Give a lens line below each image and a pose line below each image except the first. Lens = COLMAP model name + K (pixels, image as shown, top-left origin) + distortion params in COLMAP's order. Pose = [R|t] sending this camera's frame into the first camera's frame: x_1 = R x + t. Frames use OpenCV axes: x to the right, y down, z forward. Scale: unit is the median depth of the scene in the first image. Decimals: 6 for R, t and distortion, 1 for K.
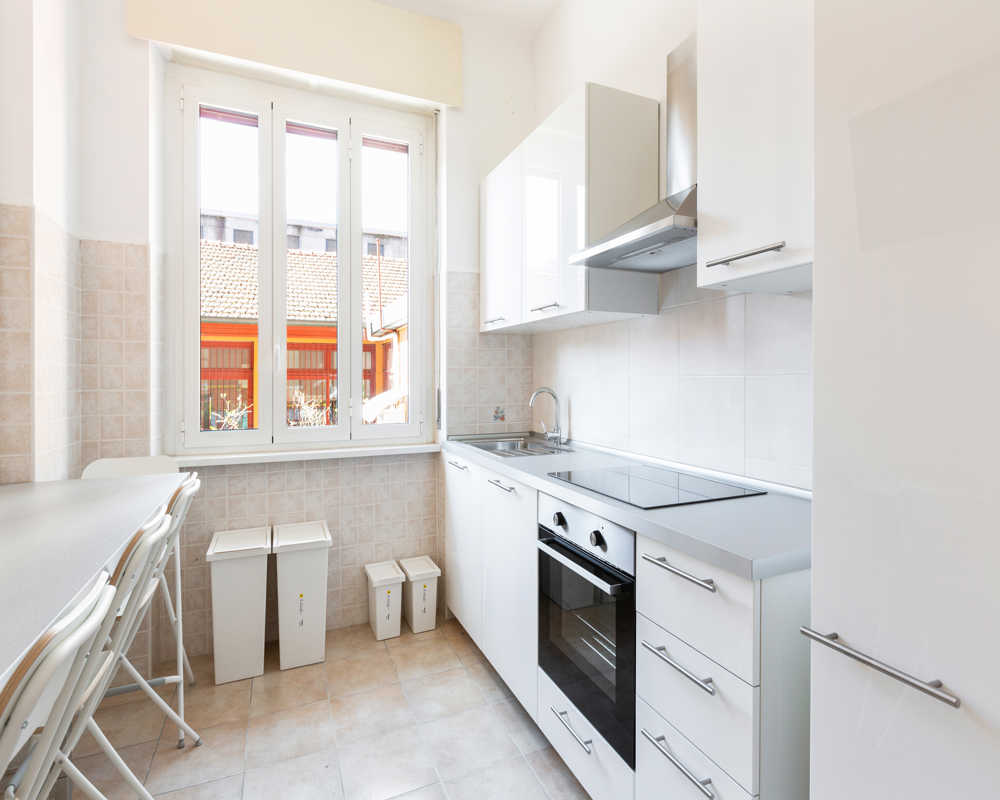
lens RADIAL K [[502.7, 0, 495.2], [0, 502.7, 378.7], [0, 0, 1]] dist [-0.001155, -0.000510]
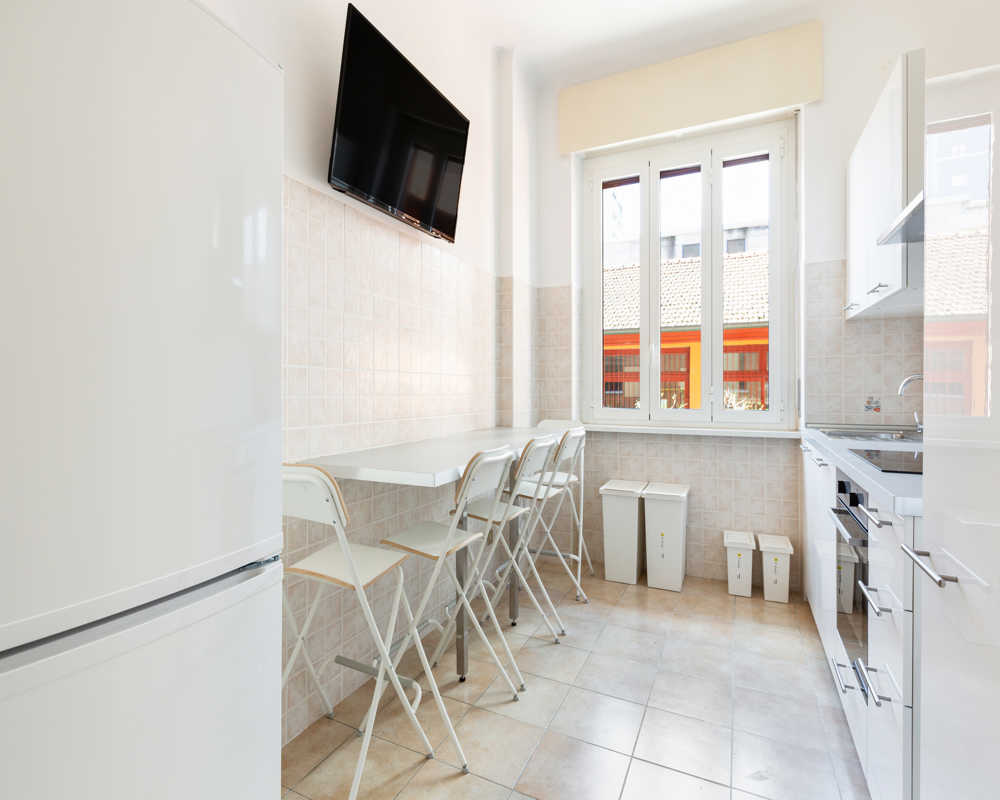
lens RADIAL K [[513.9, 0, 496.8], [0, 513.9, 382.6], [0, 0, 1]] dist [0.001931, -0.000044]
pose [[0.656558, -0.005406, -0.754256, 0.307390], [0.000534, 0.999977, -0.006702, 0.039831], [0.754275, 0.003997, 0.656547, -0.184696]]
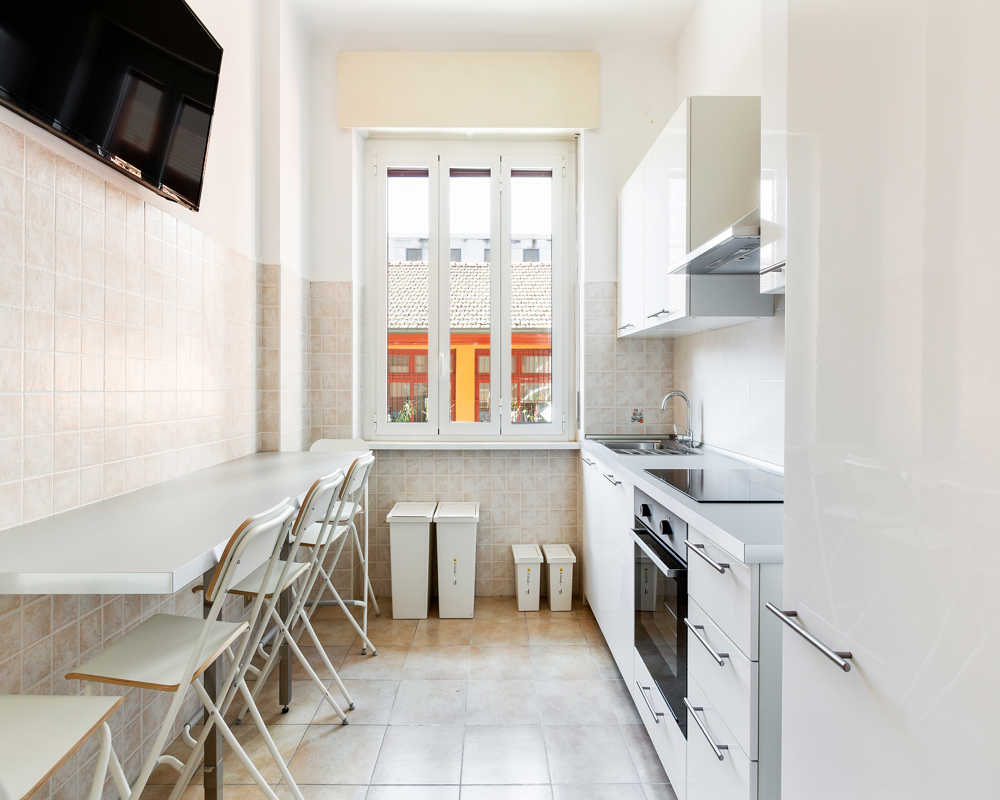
lens RADIAL K [[513.9, 0, 496.8], [0, 513.9, 382.6], [0, 0, 1]] dist [0.001931, -0.000044]
pose [[0.923315, 0.001859, -0.384039, 0.165681], [-0.001819, 0.999998, 0.000467, 0.001335], [0.384039, 0.000267, 0.923317, -0.099024]]
